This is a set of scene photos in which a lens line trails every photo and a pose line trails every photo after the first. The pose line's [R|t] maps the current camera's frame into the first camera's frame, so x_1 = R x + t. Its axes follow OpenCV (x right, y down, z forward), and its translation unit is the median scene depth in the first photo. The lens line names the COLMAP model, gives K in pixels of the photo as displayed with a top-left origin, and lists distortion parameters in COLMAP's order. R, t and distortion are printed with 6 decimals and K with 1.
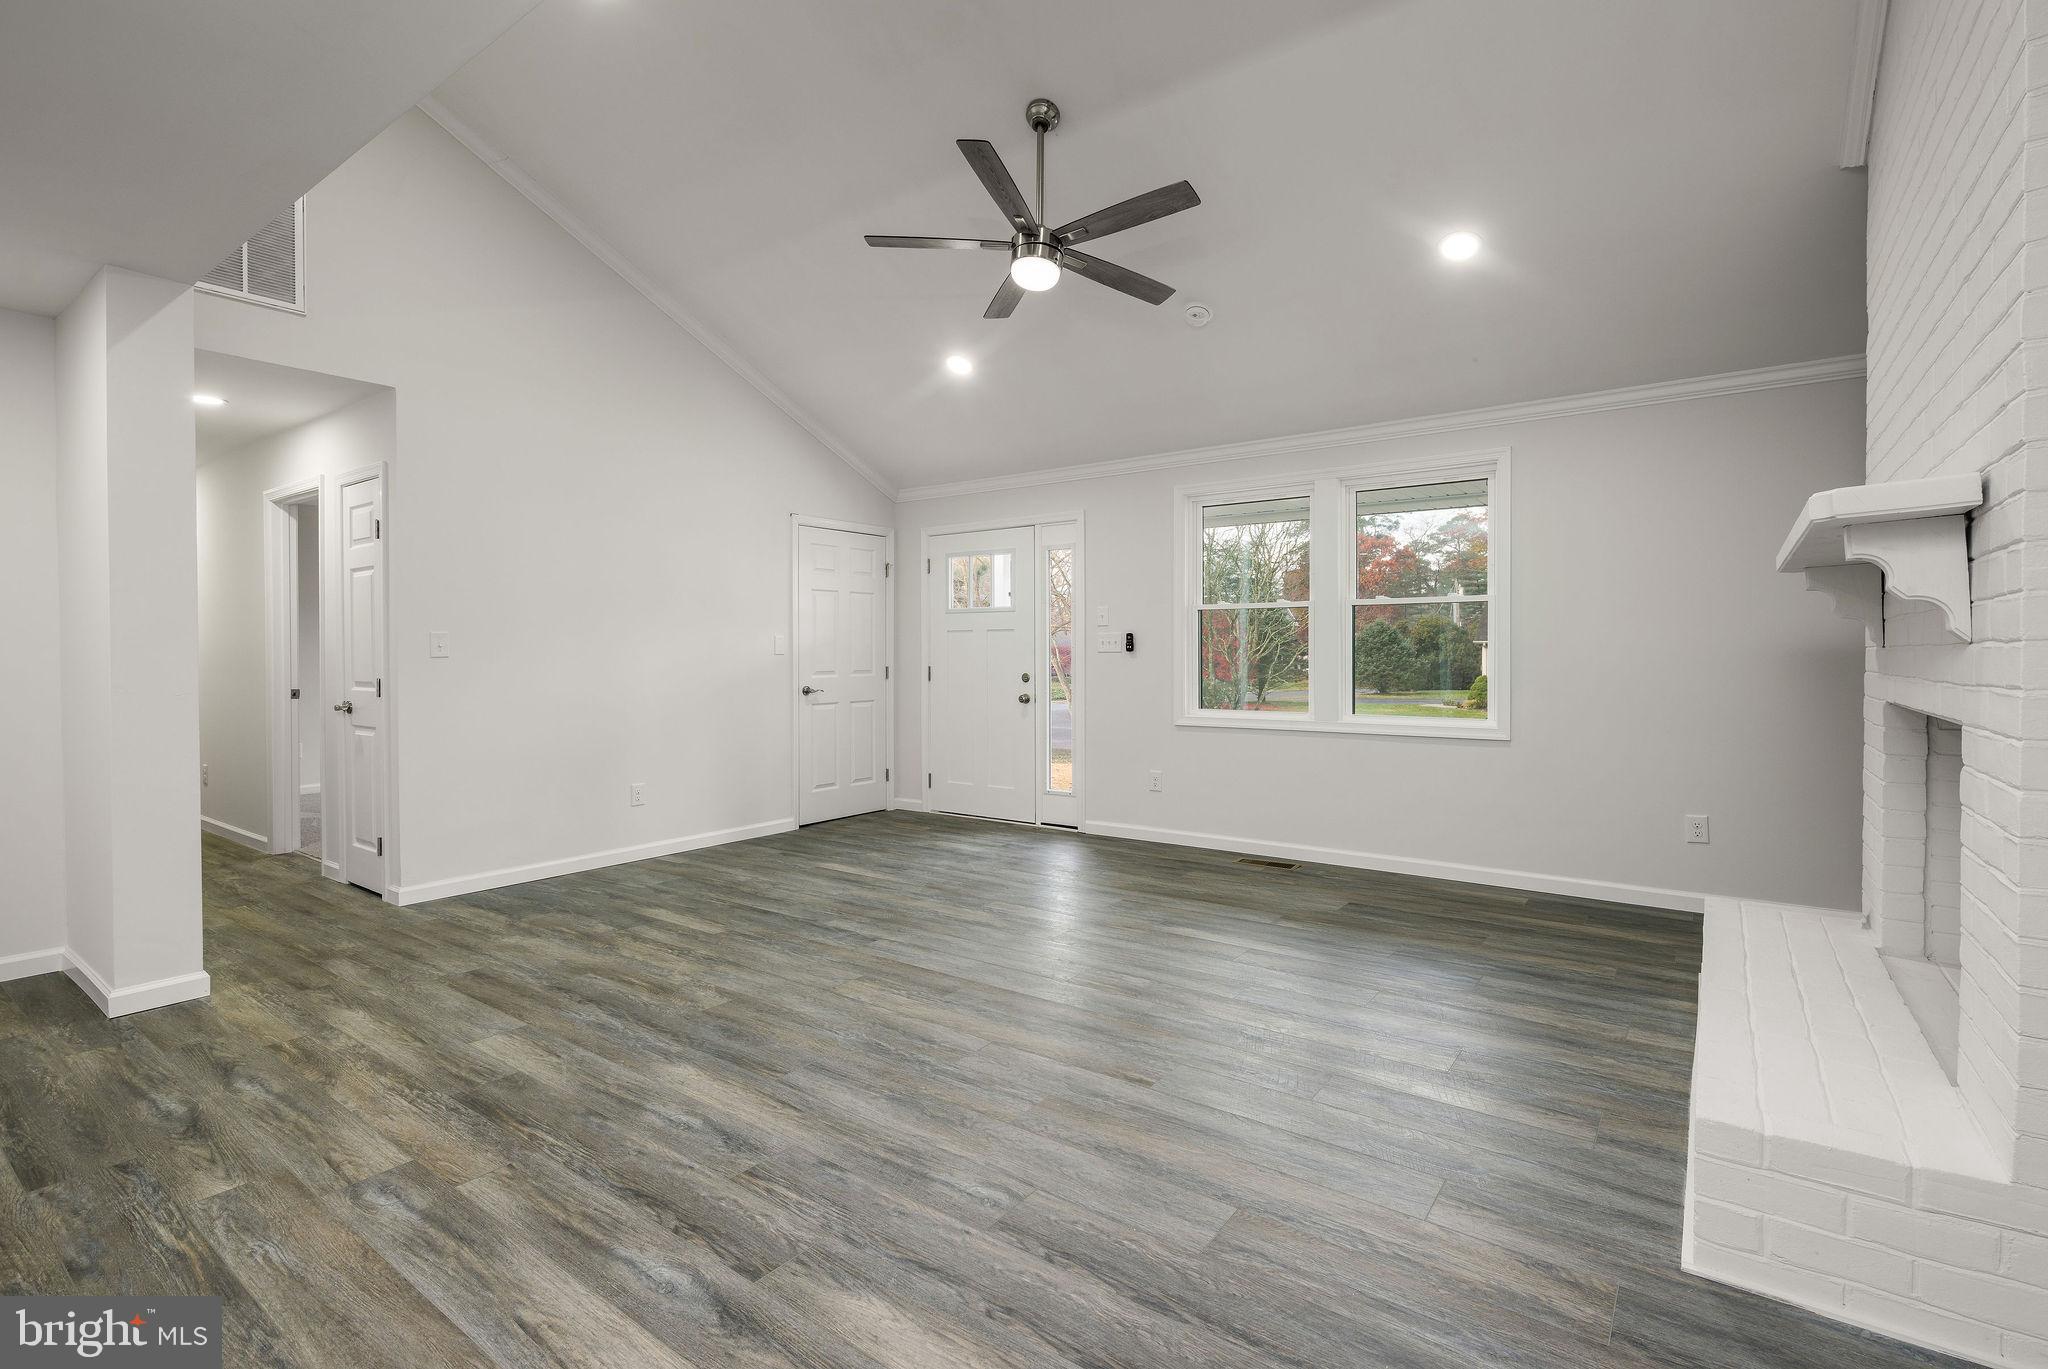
lens RADIAL K [[947.4, 0, 1025.5], [0, 947.4, 669.9], [0, 0, 1]] dist [-0.000382, -0.000097]
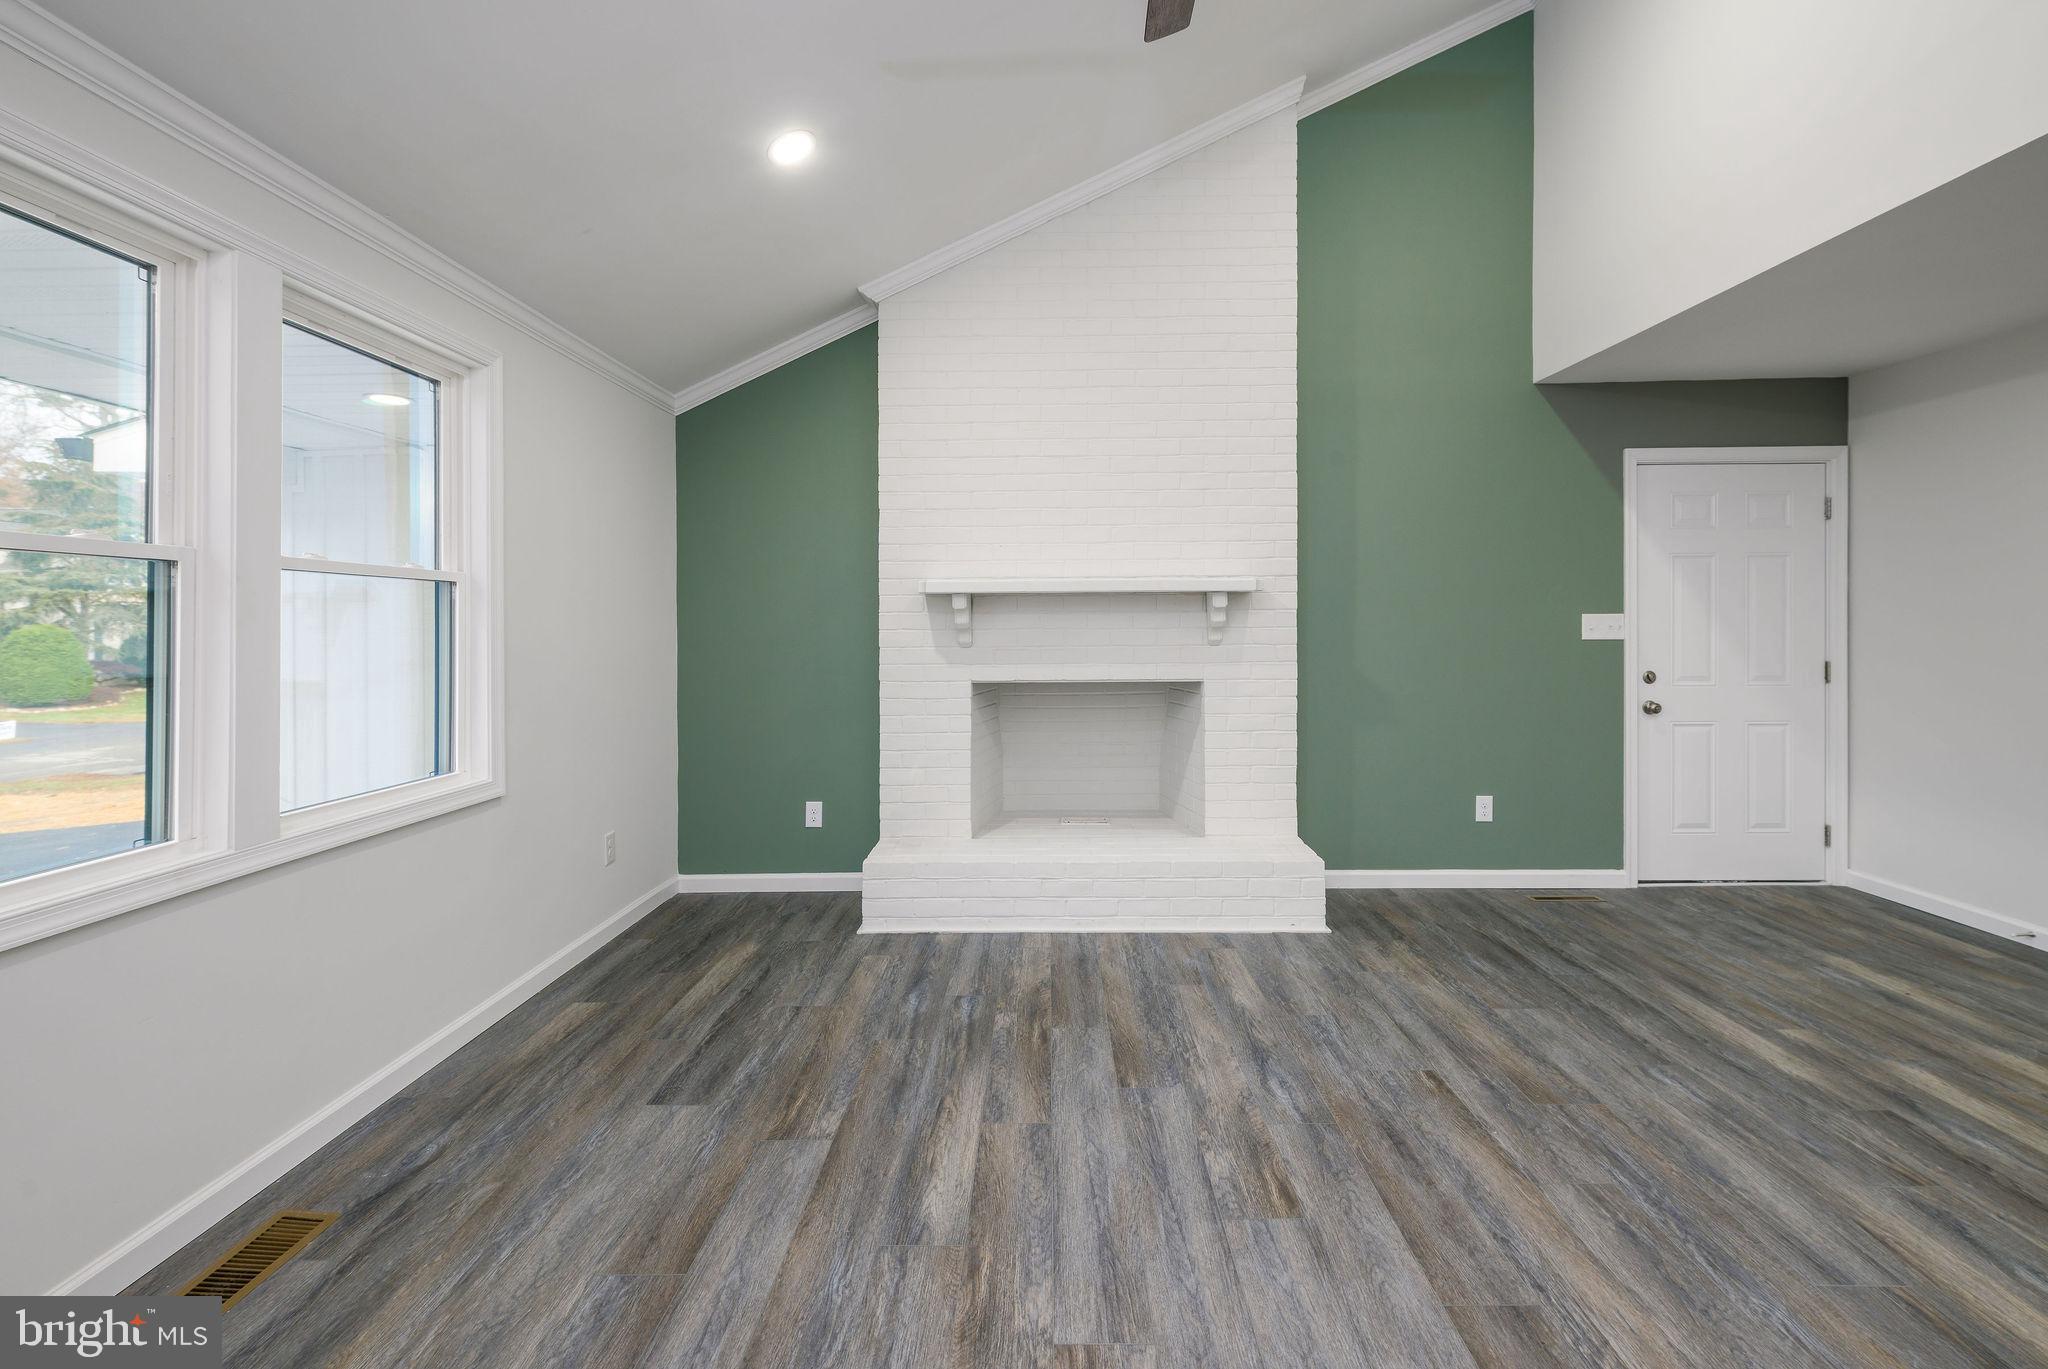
lens RADIAL K [[898.1, 0, 1074.3], [0, 898.1, 622.6], [0, 0, 1]] dist [-0.002109, -0.000673]
pose [[-0.604501, 0.009546, 0.796547, -0.476452], [0.020247, 0.999789, 0.003384, -0.081659], [-0.796347, 0.018174, -0.604567, 2.113260]]
